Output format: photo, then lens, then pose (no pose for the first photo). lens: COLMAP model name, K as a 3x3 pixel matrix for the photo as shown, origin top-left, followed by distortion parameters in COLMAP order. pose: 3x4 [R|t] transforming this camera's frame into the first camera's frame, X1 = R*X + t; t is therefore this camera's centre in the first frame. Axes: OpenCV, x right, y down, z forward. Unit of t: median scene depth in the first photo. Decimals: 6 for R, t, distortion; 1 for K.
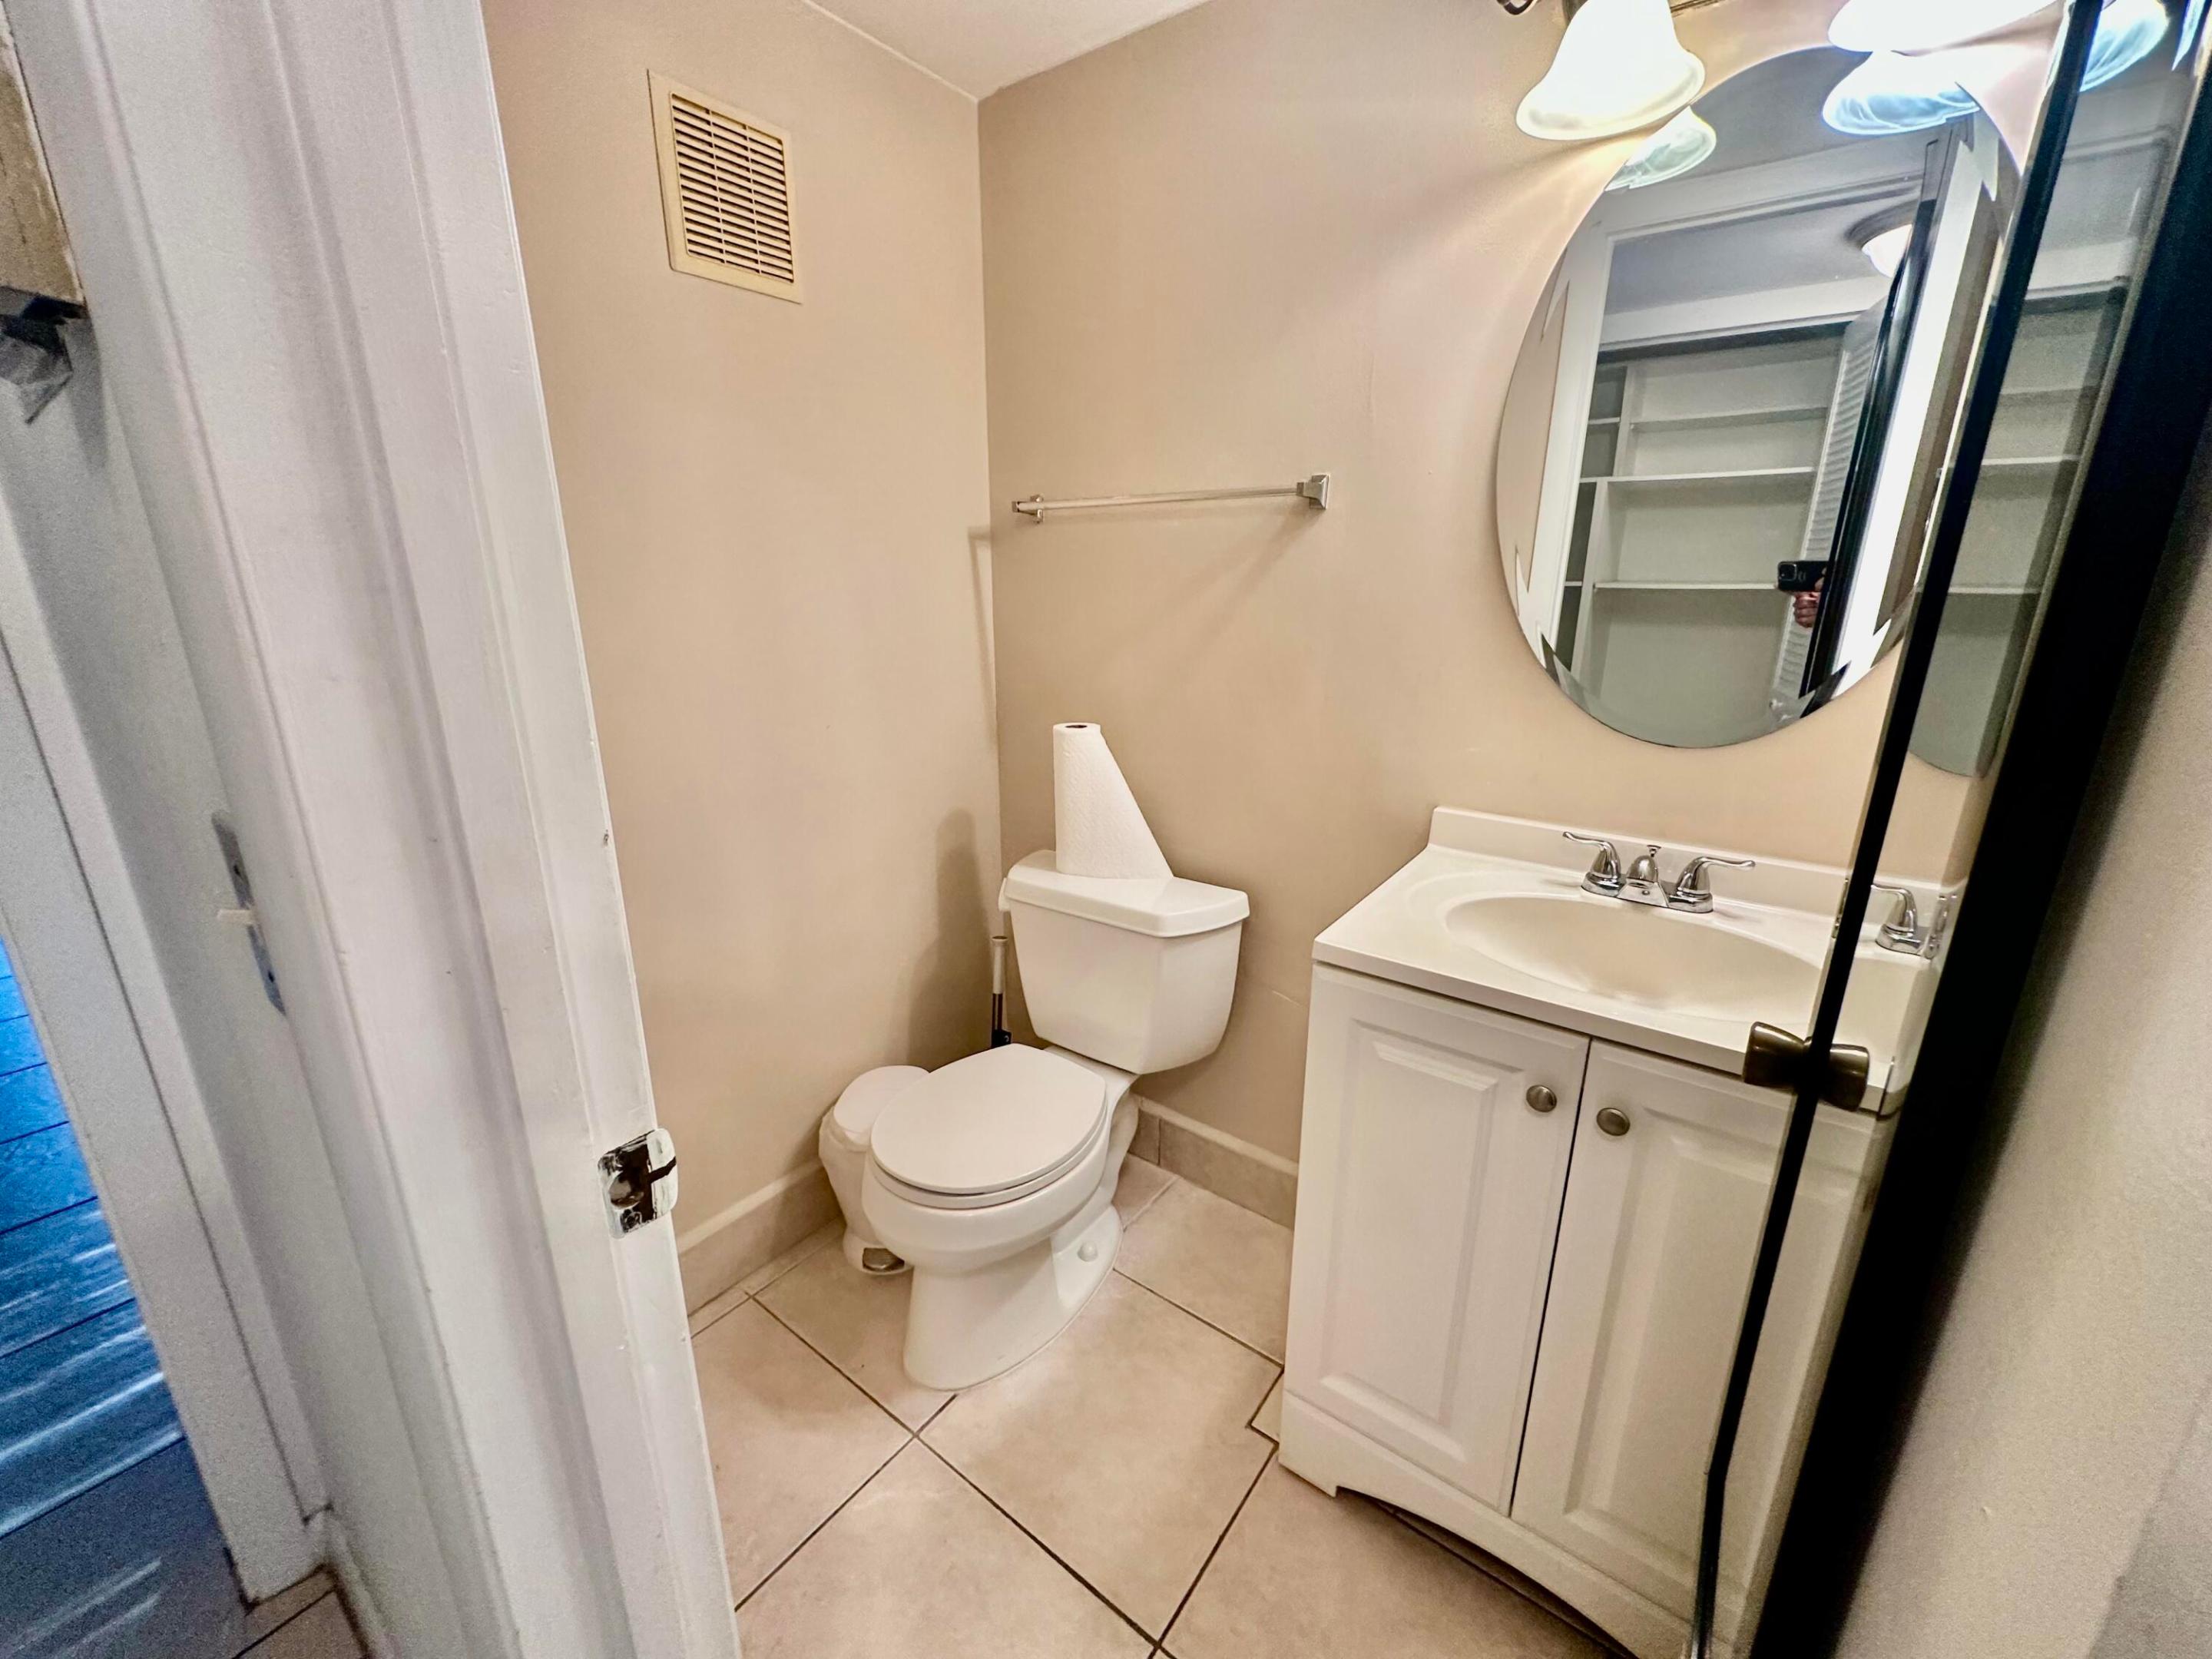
lens RADIAL K [[885.0, 0, 1104.2], [0, 885.0, 818.4], [0, 0, 1]] dist [0.001543, 0.000346]
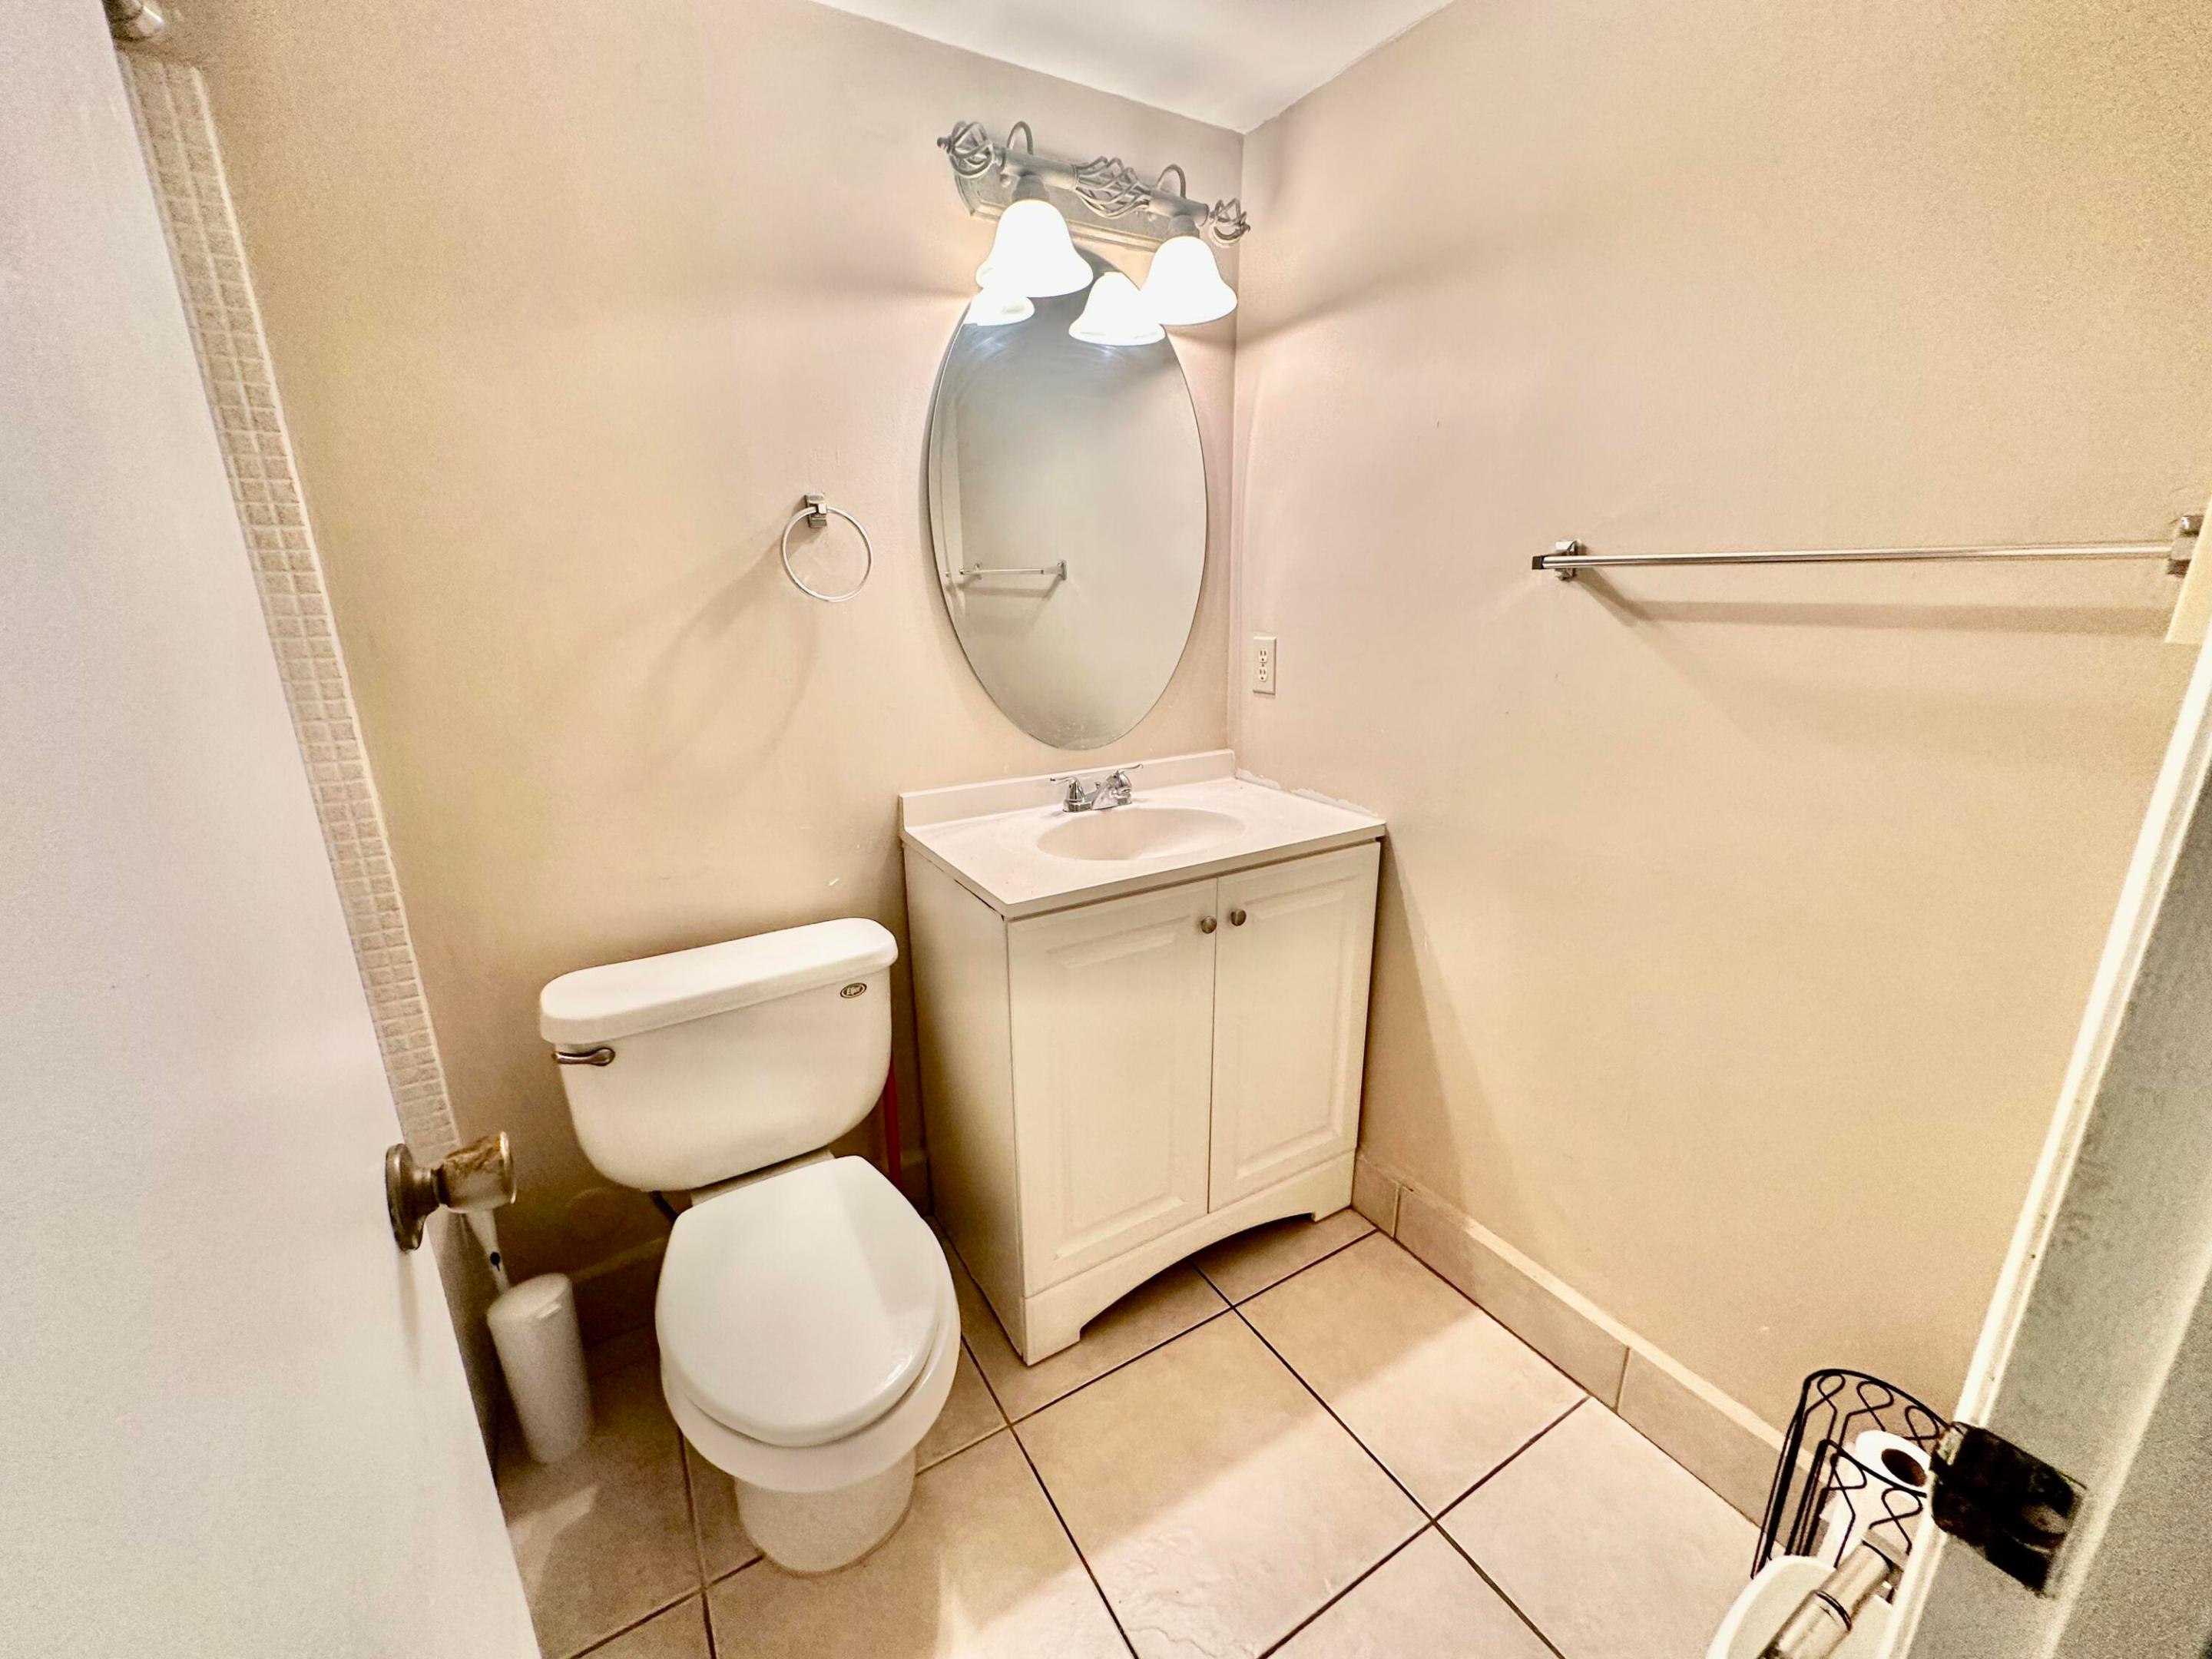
lens RADIAL K [[885.0, 0, 1107.2], [0, 885.0, 839.5], [0, 0, 1]] dist [0.001543, 0.000346]
pose [[0.369730, -0.265214, 0.890484, -0.752599], [0.264125, 0.948858, 0.172935, -0.115831], [-0.890807, 0.171259, 0.420871, 0.396584]]
